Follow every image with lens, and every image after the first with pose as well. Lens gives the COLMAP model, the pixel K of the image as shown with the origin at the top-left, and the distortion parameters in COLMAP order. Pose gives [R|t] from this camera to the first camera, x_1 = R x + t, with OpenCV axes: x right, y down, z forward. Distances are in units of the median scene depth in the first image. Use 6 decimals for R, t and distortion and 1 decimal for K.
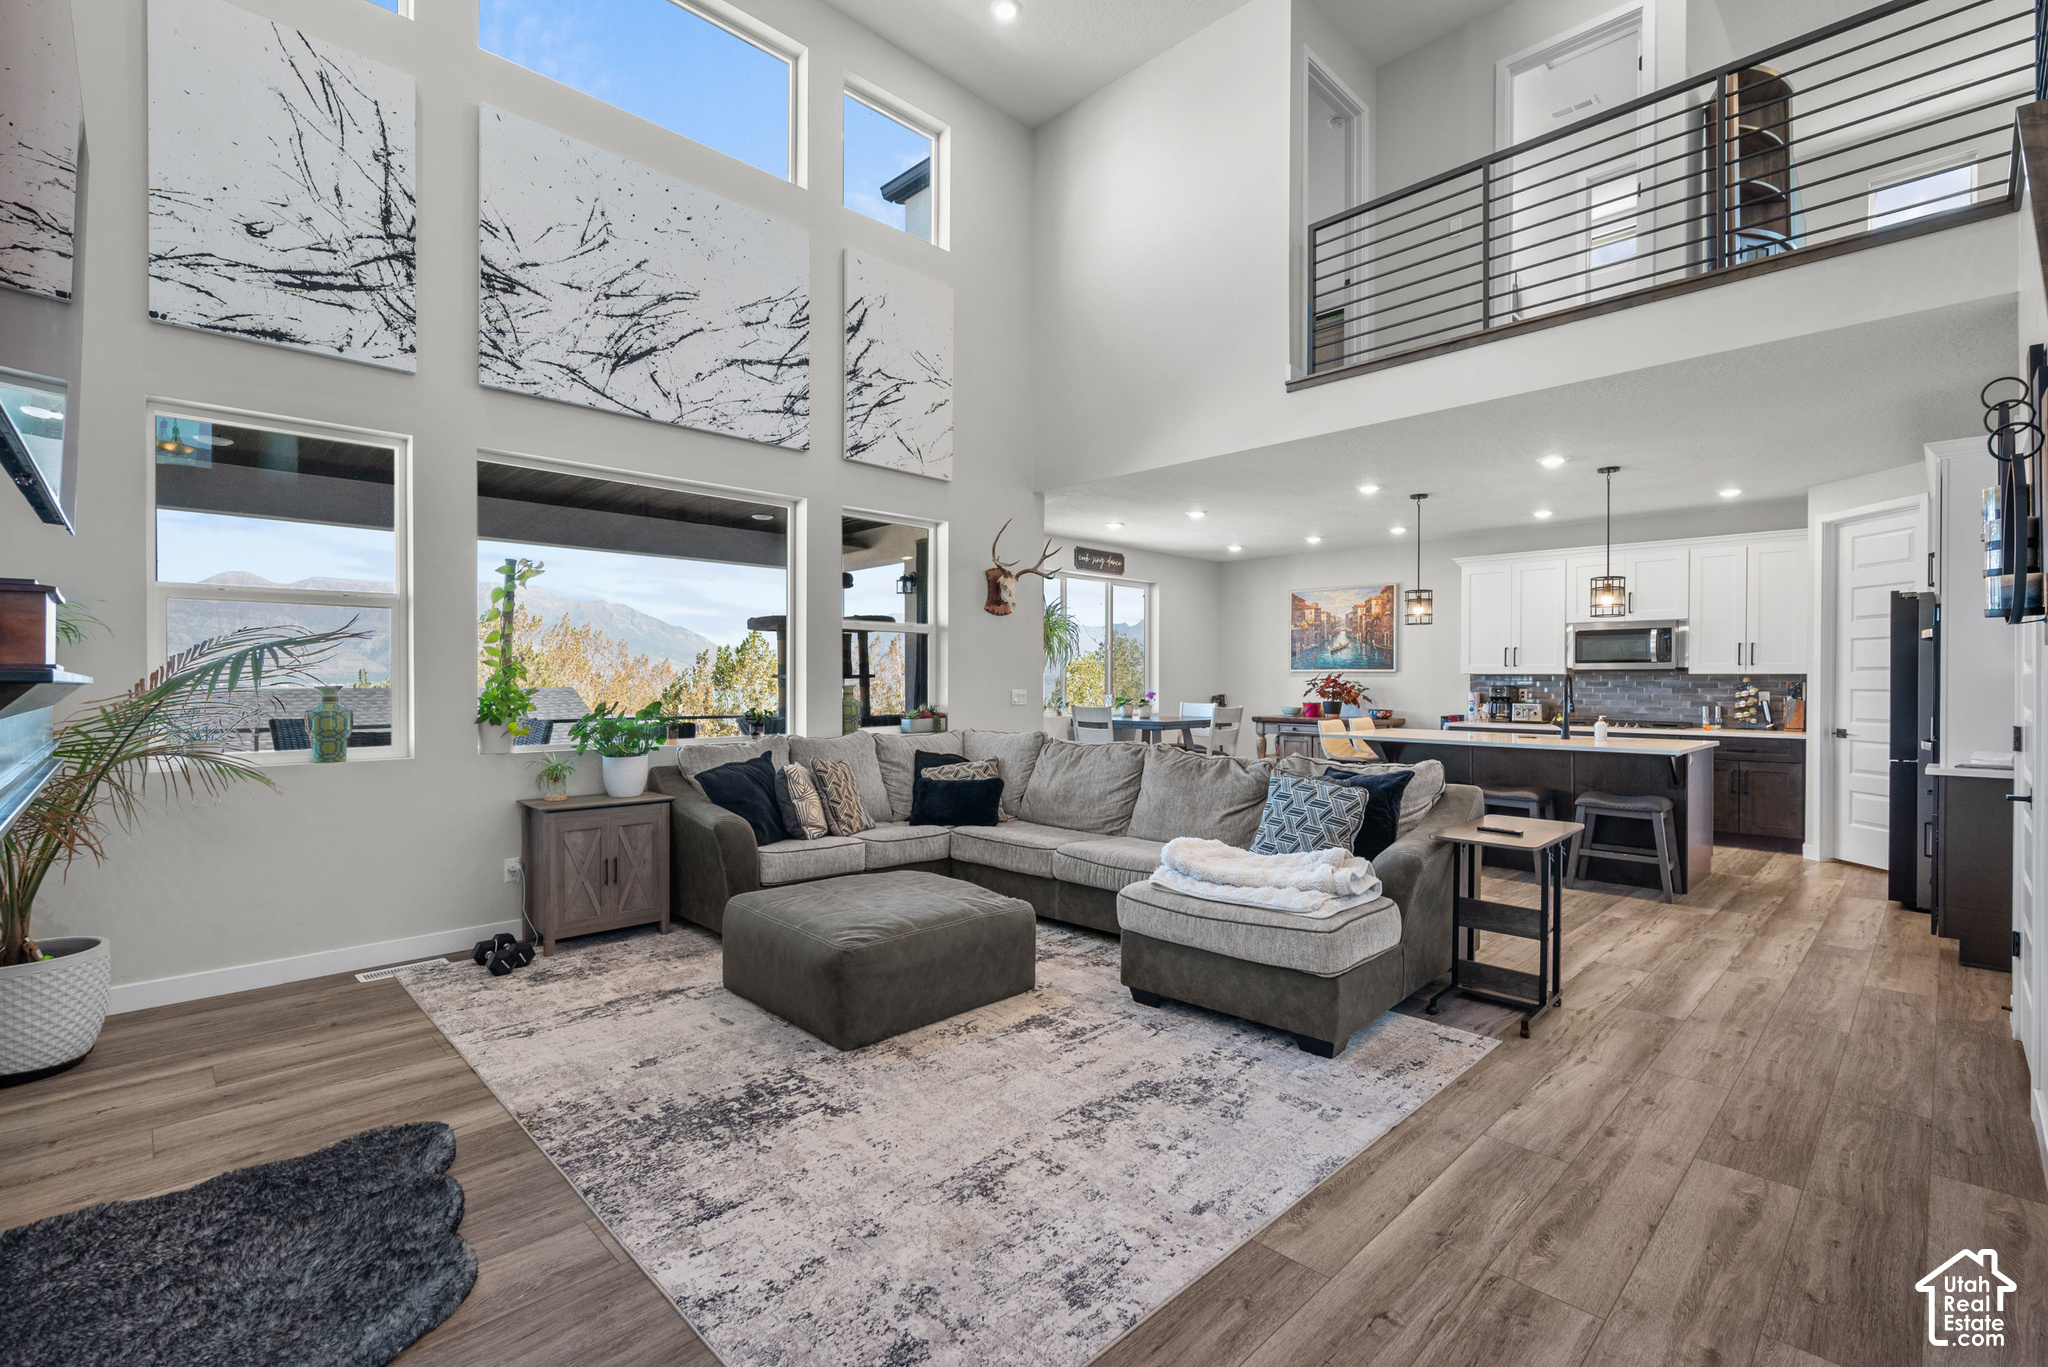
lens RADIAL K [[920.4, 0, 1024.3], [0, 920.4, 680.0], [0, 0, 1]] dist [-0.000780, 0.001766]
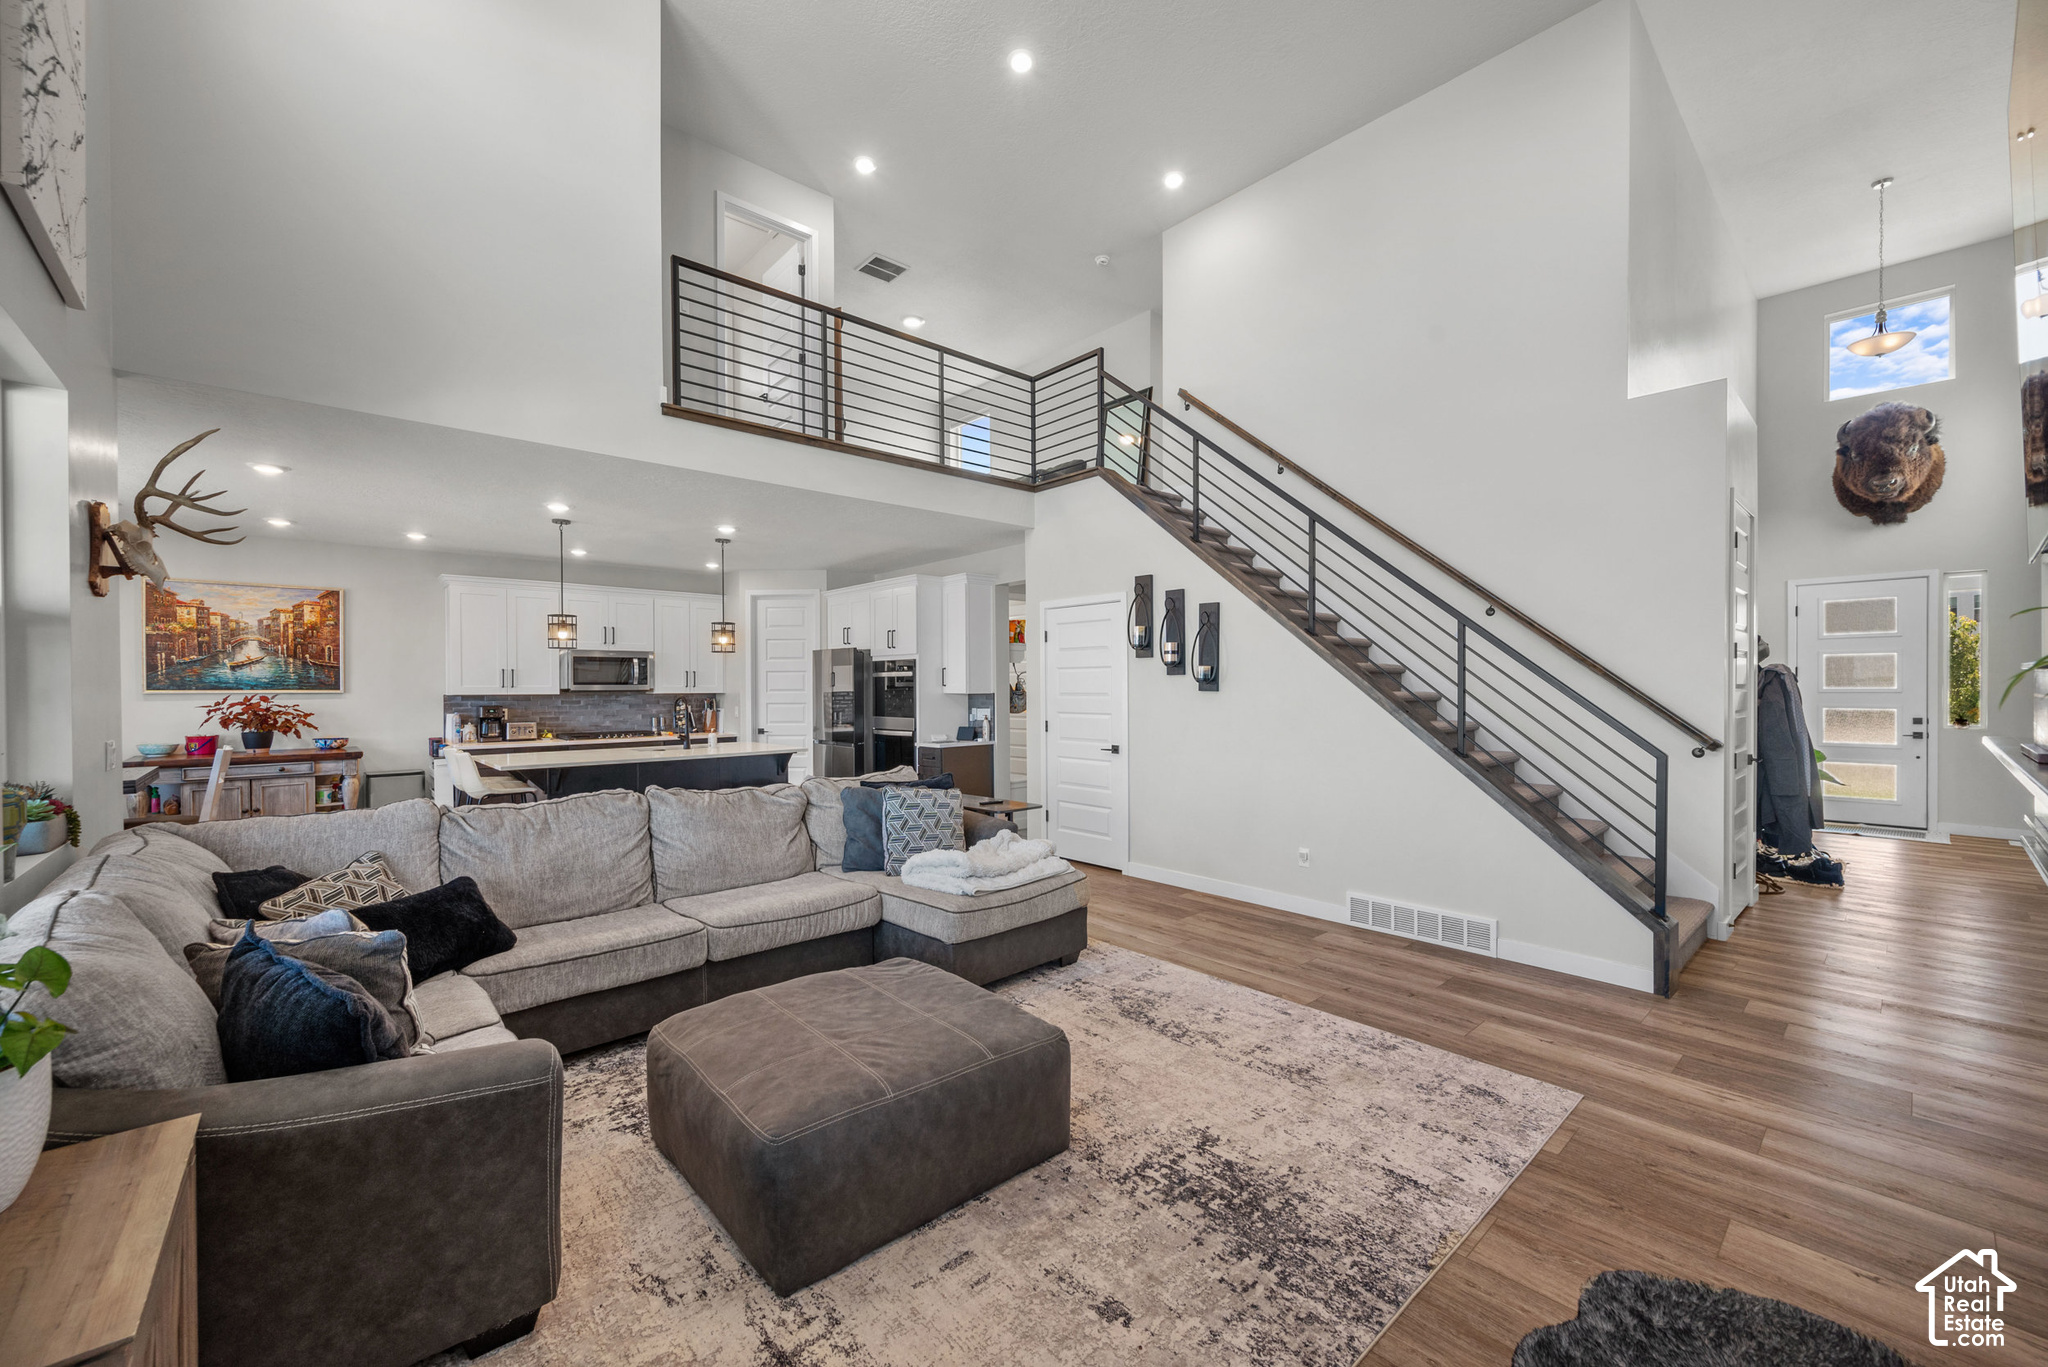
lens RADIAL K [[810.0, 0, 1026.6], [0, 810.0, 692.1], [0, 0, 1]] dist [-0.000158, 0.000347]
pose [[0.041056, -0.010269, 0.999104, -0.444911], [0.004642, 0.999938, 0.010087, -0.019653], [-0.999146, 0.004224, 0.041101, 0.460707]]
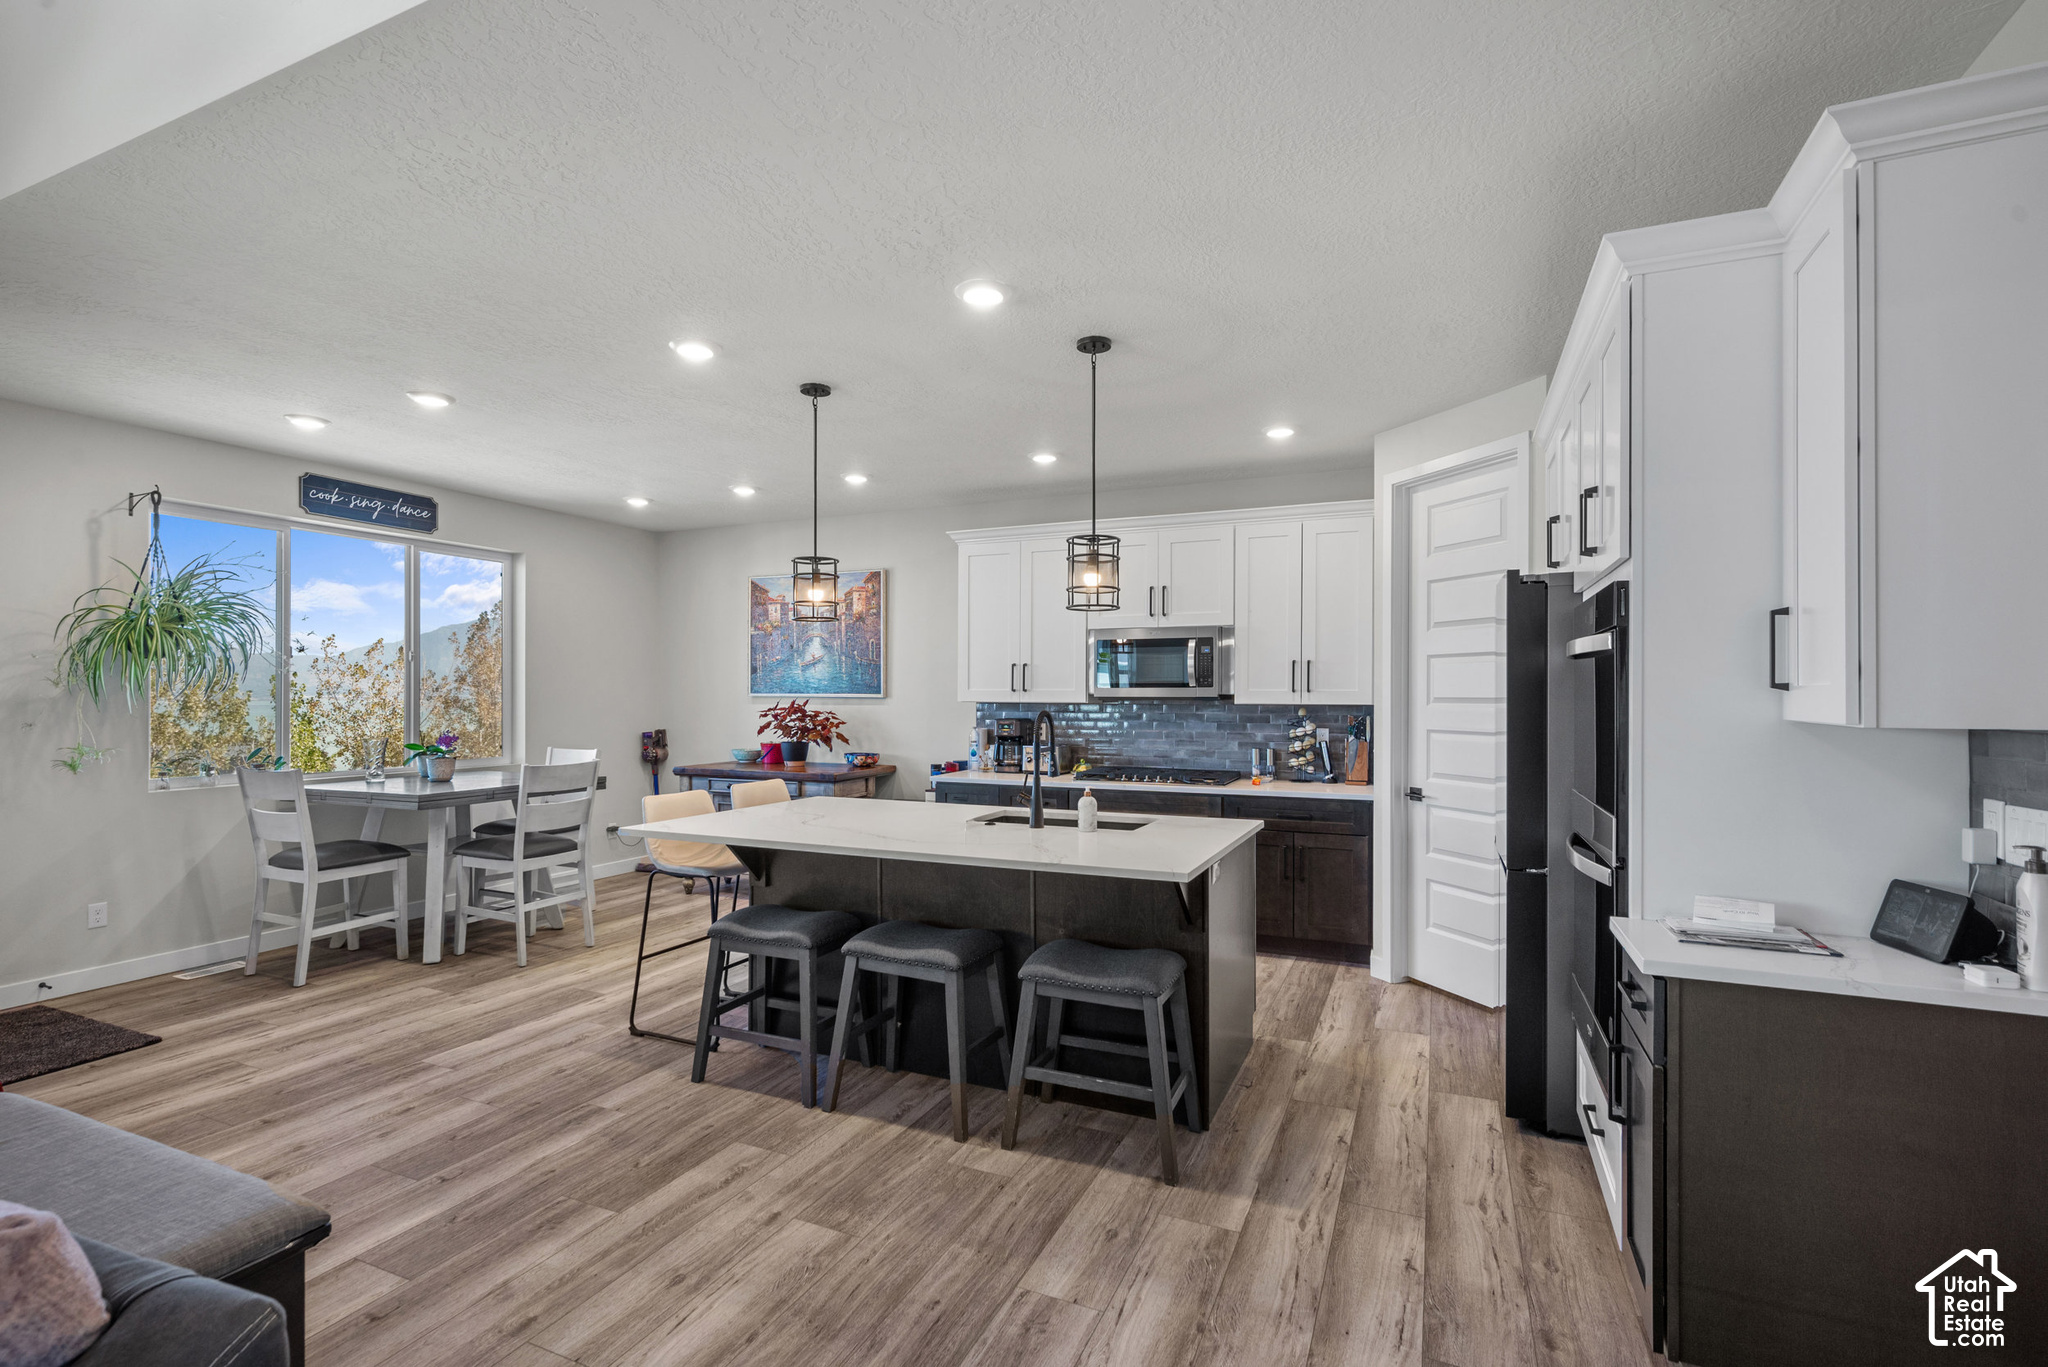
lens RADIAL K [[920.4, 0, 1030.8], [0, 920.4, 691.4], [0, 0, 1]] dist [-0.000780, 0.001766]
pose [[0.930035, -0.000852, 0.367469, 0.349193], [0.001690, 0.999997, -0.001959, -0.016398], [-0.367466, 0.002443, 0.930034, 0.442396]]
